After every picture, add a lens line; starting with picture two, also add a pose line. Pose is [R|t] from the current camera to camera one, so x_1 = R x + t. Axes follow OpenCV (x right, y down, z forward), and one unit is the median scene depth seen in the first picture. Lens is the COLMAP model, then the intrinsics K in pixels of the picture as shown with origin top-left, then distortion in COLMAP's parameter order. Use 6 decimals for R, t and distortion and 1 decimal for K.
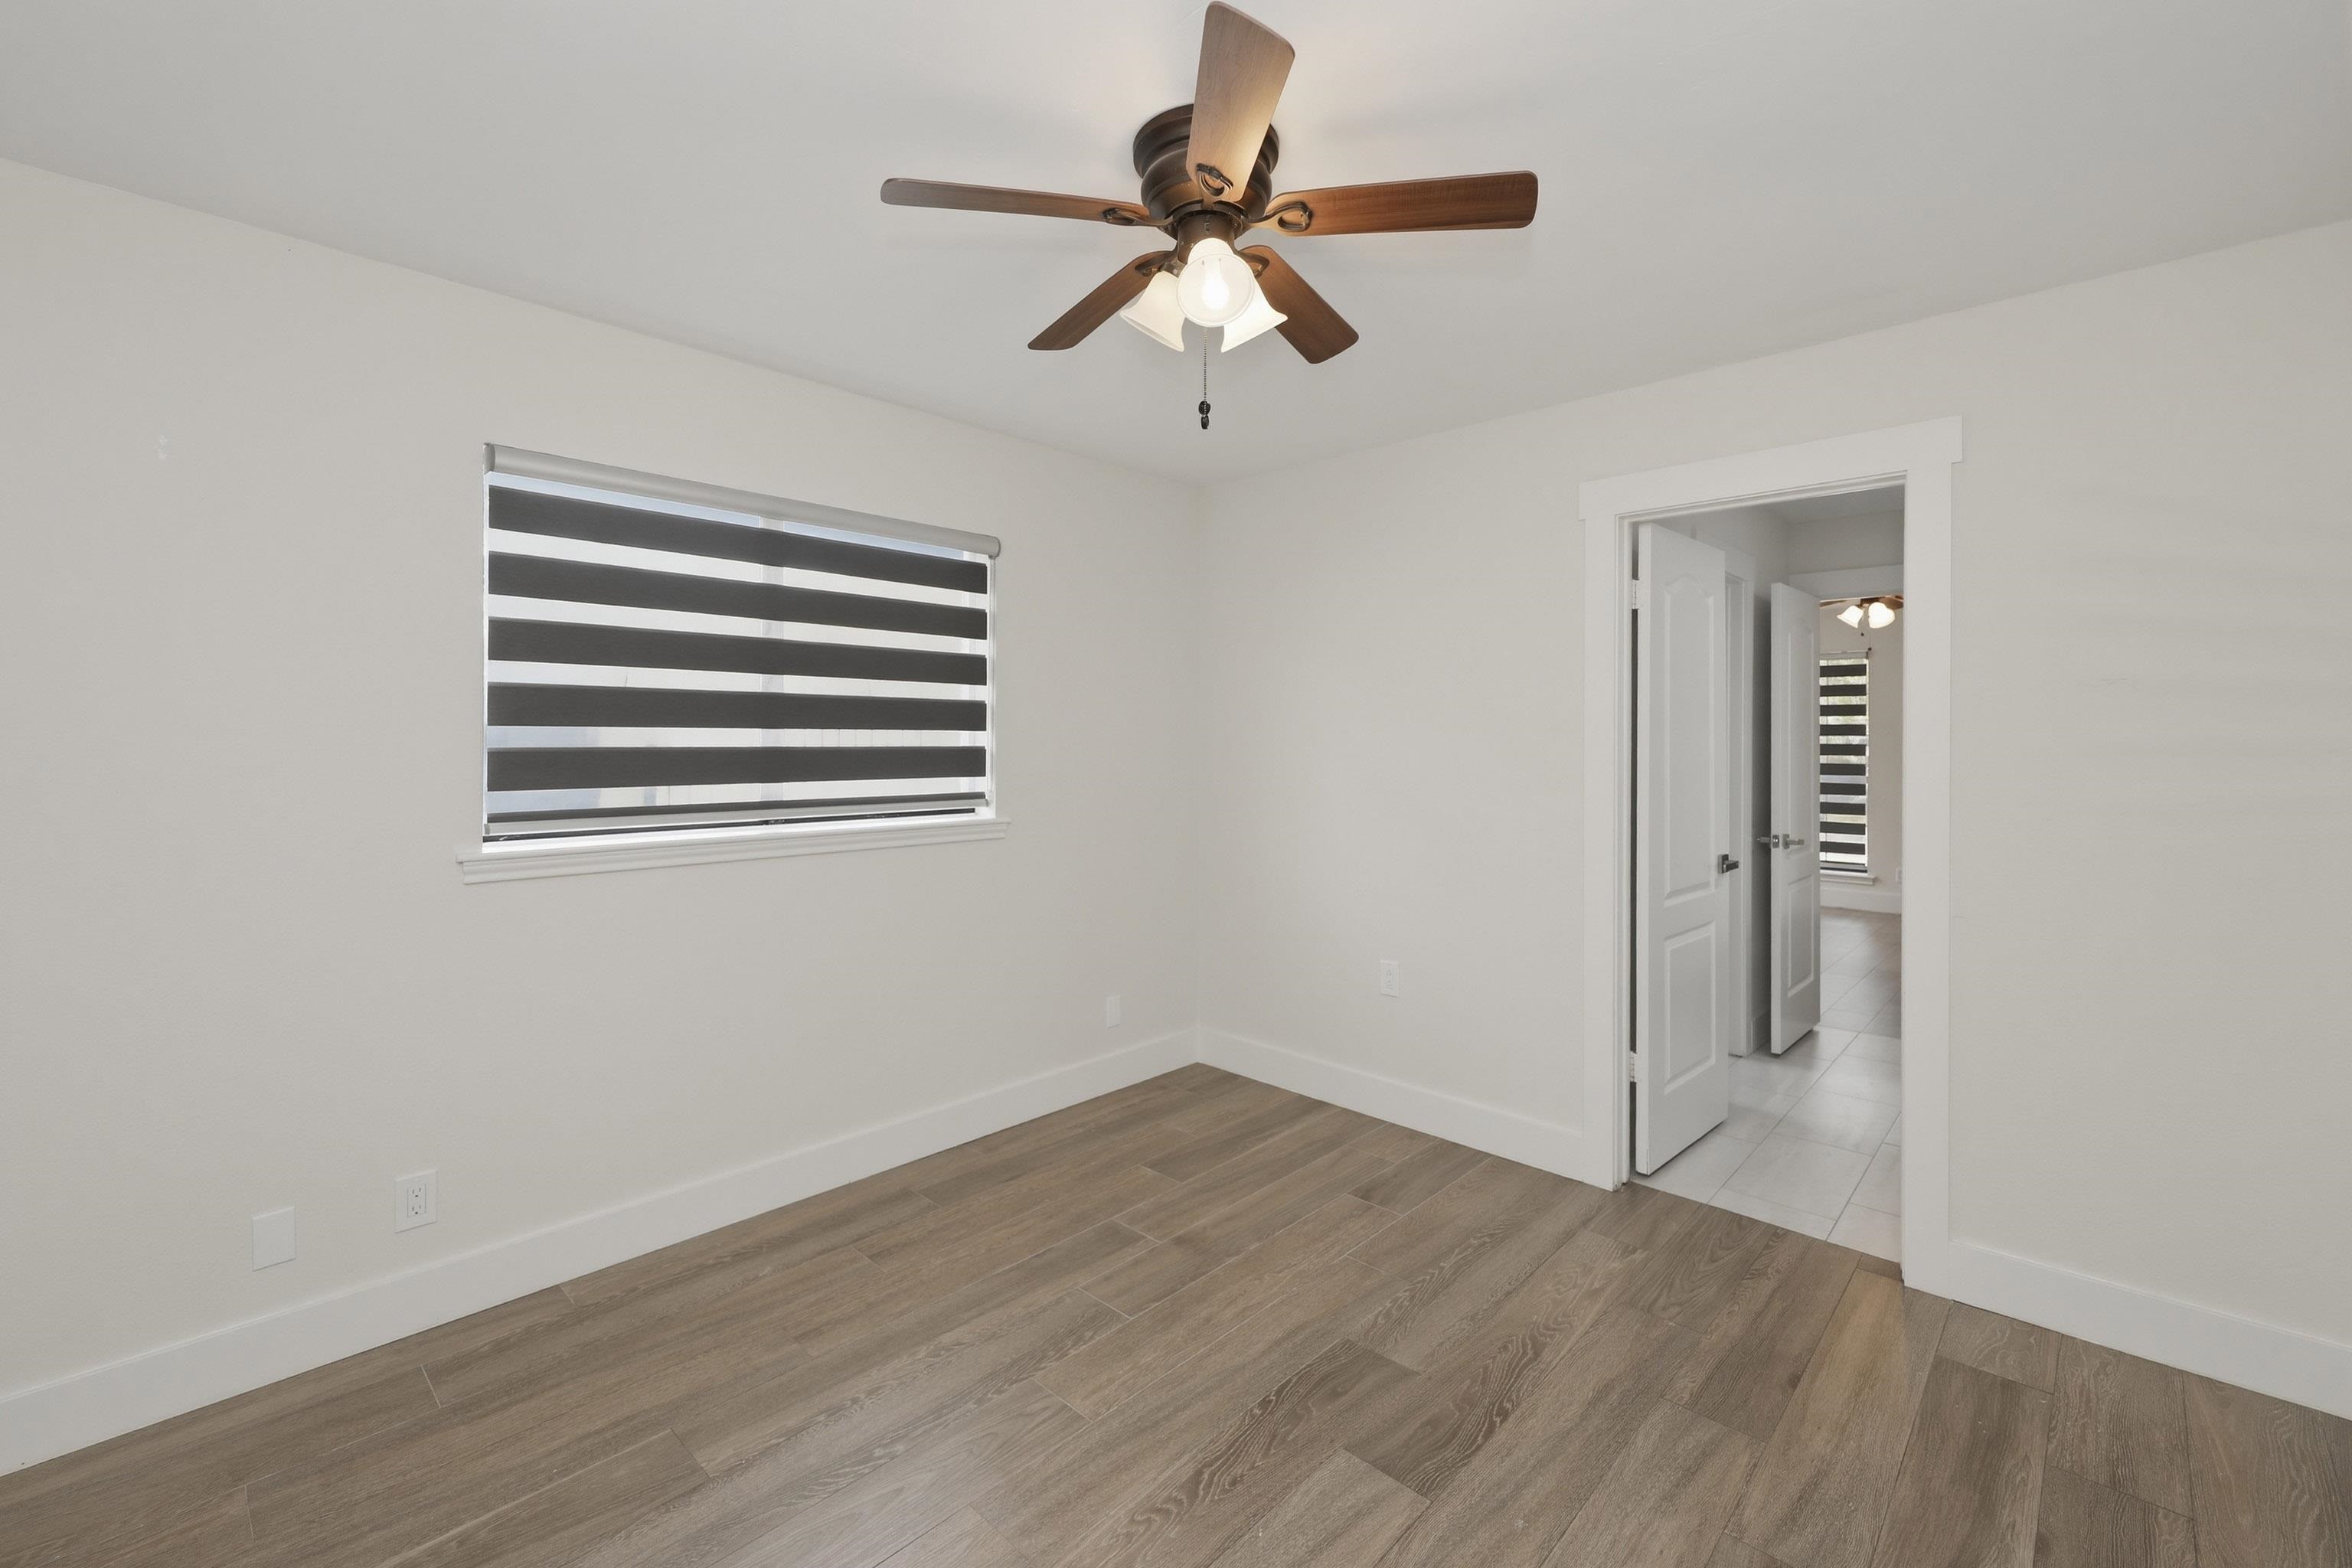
lens RADIAL K [[992.7, 0, 1203.3], [0, 992.7, 739.4], [0, 0, 1]] dist [0.011066, -0.003215]
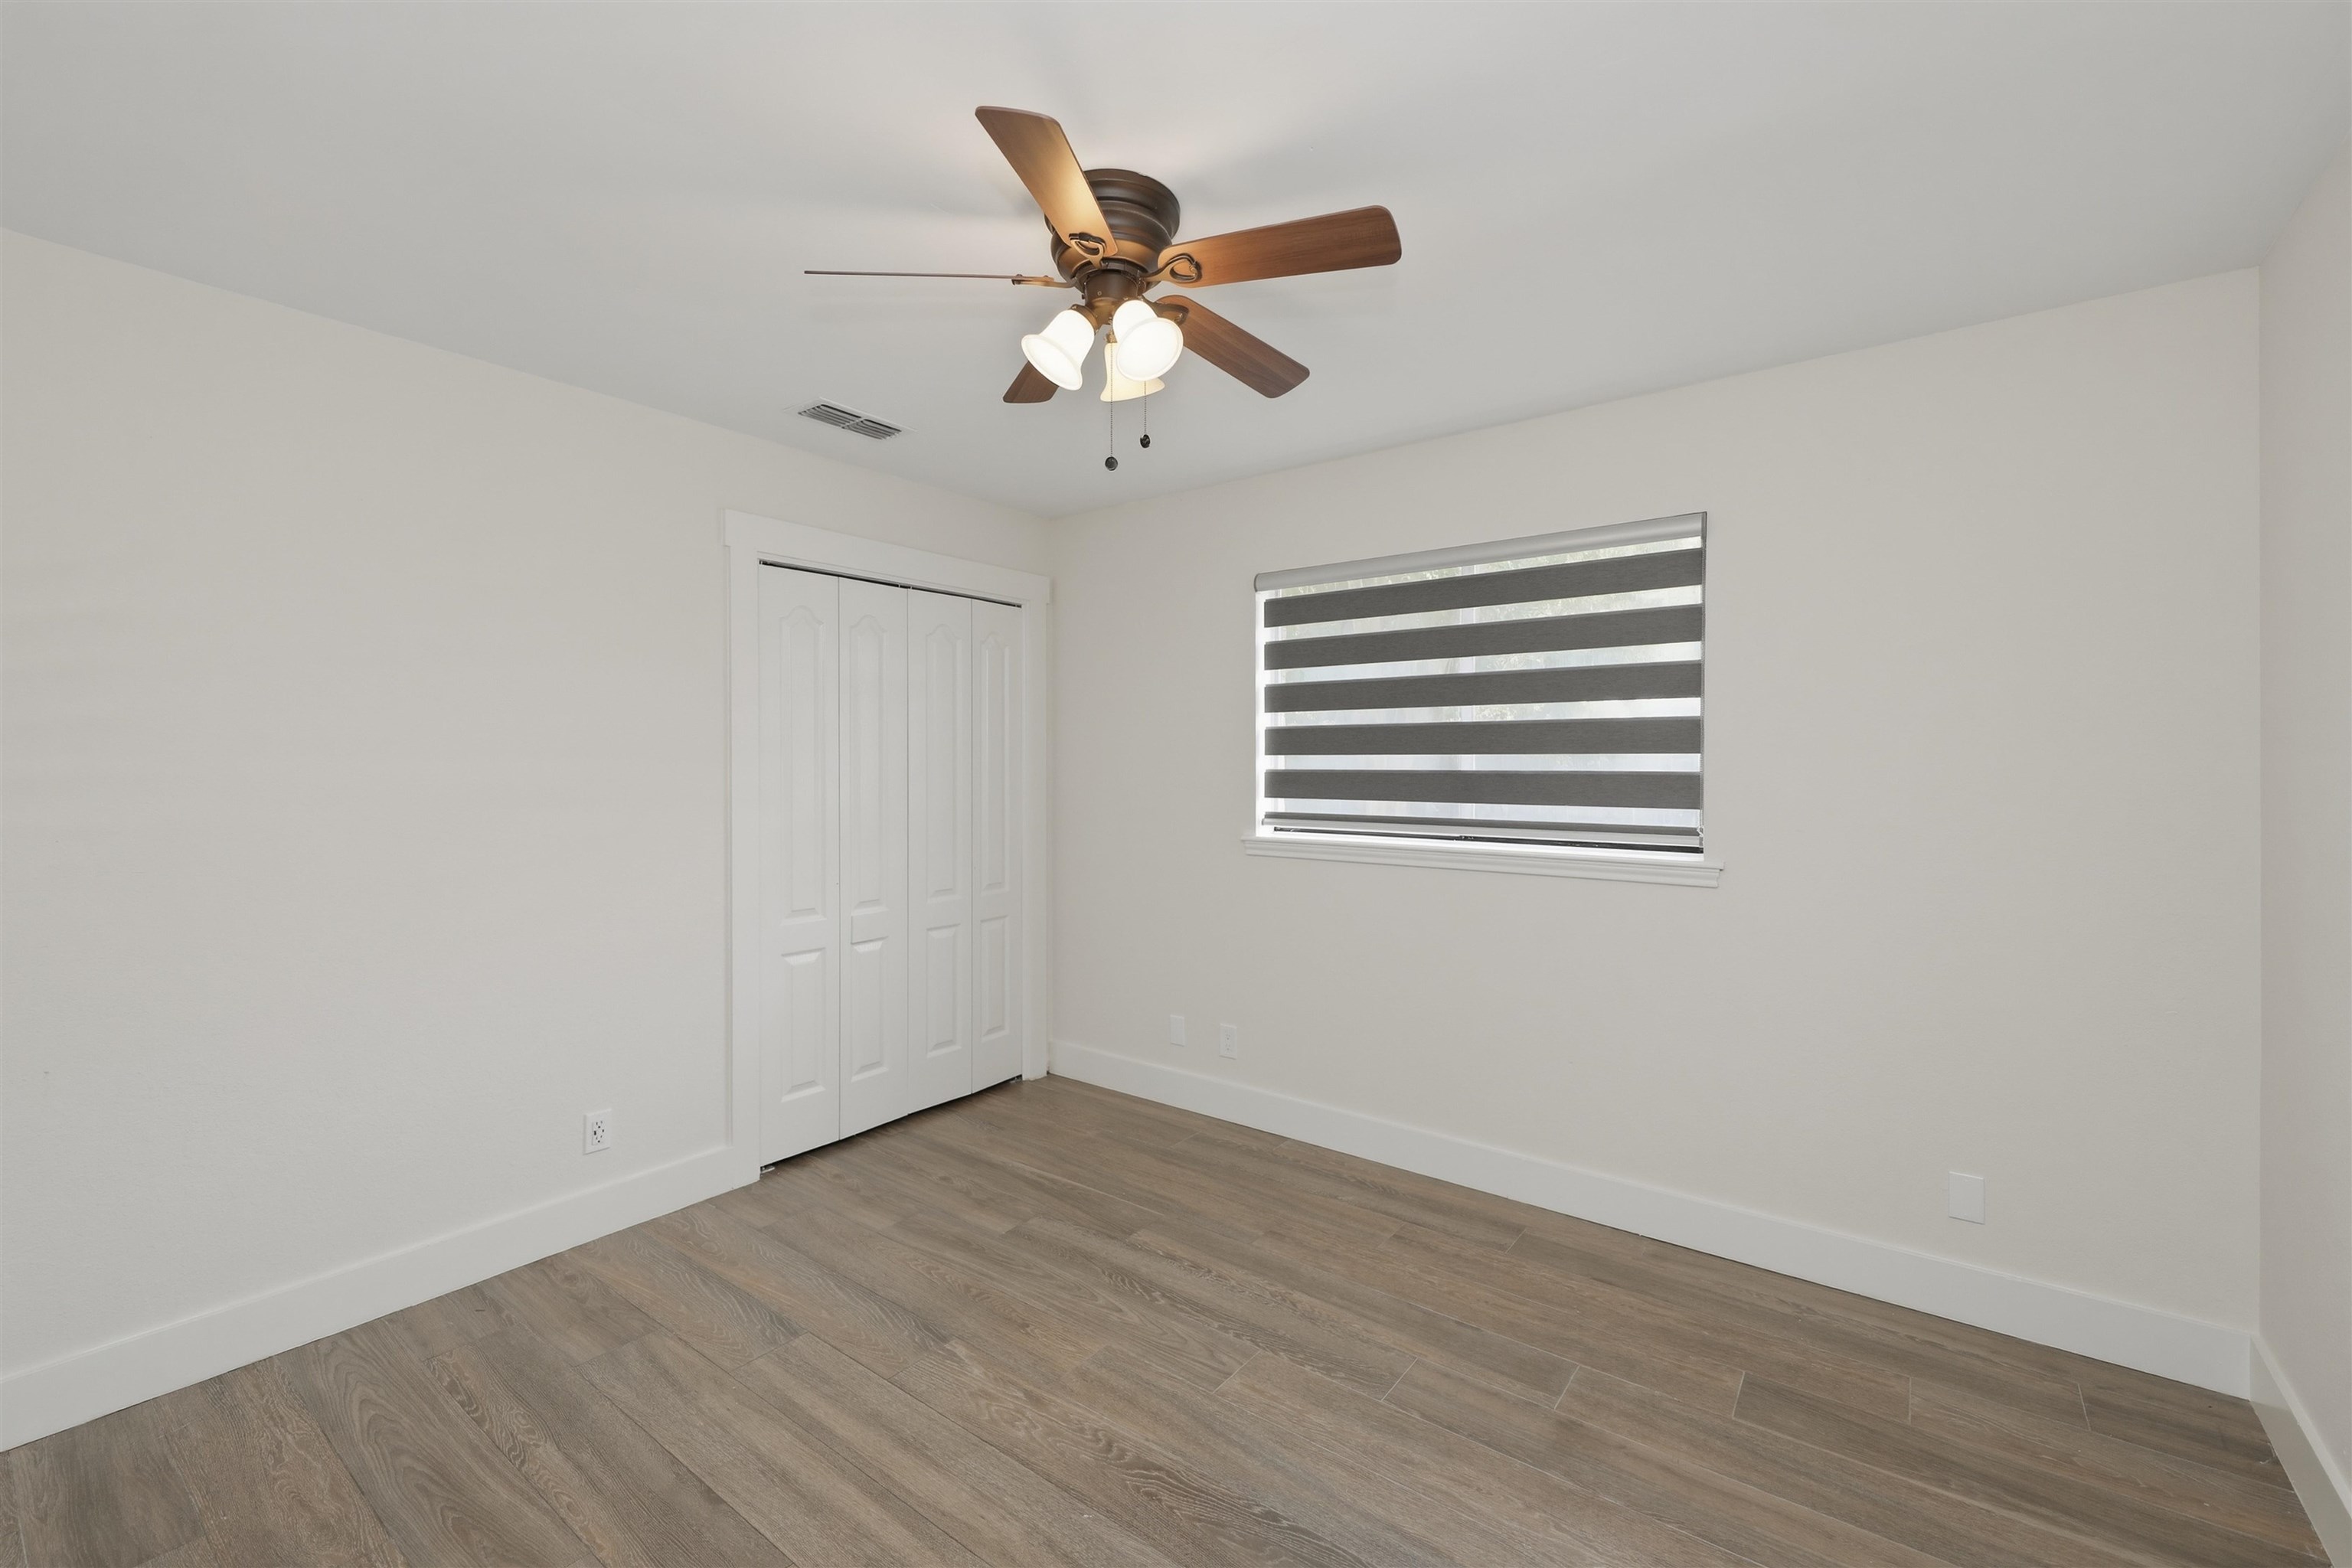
lens RADIAL K [[992.7, 0, 1175.3], [0, 992.7, 775.4], [0, 0, 1]] dist [0.011066, -0.003215]
pose [[0.085843, 0.006666, -0.996286, 0.781107], [-0.002313, 0.999976, 0.006491, 0.007214], [0.996306, 0.001747, 0.085856, 0.707899]]
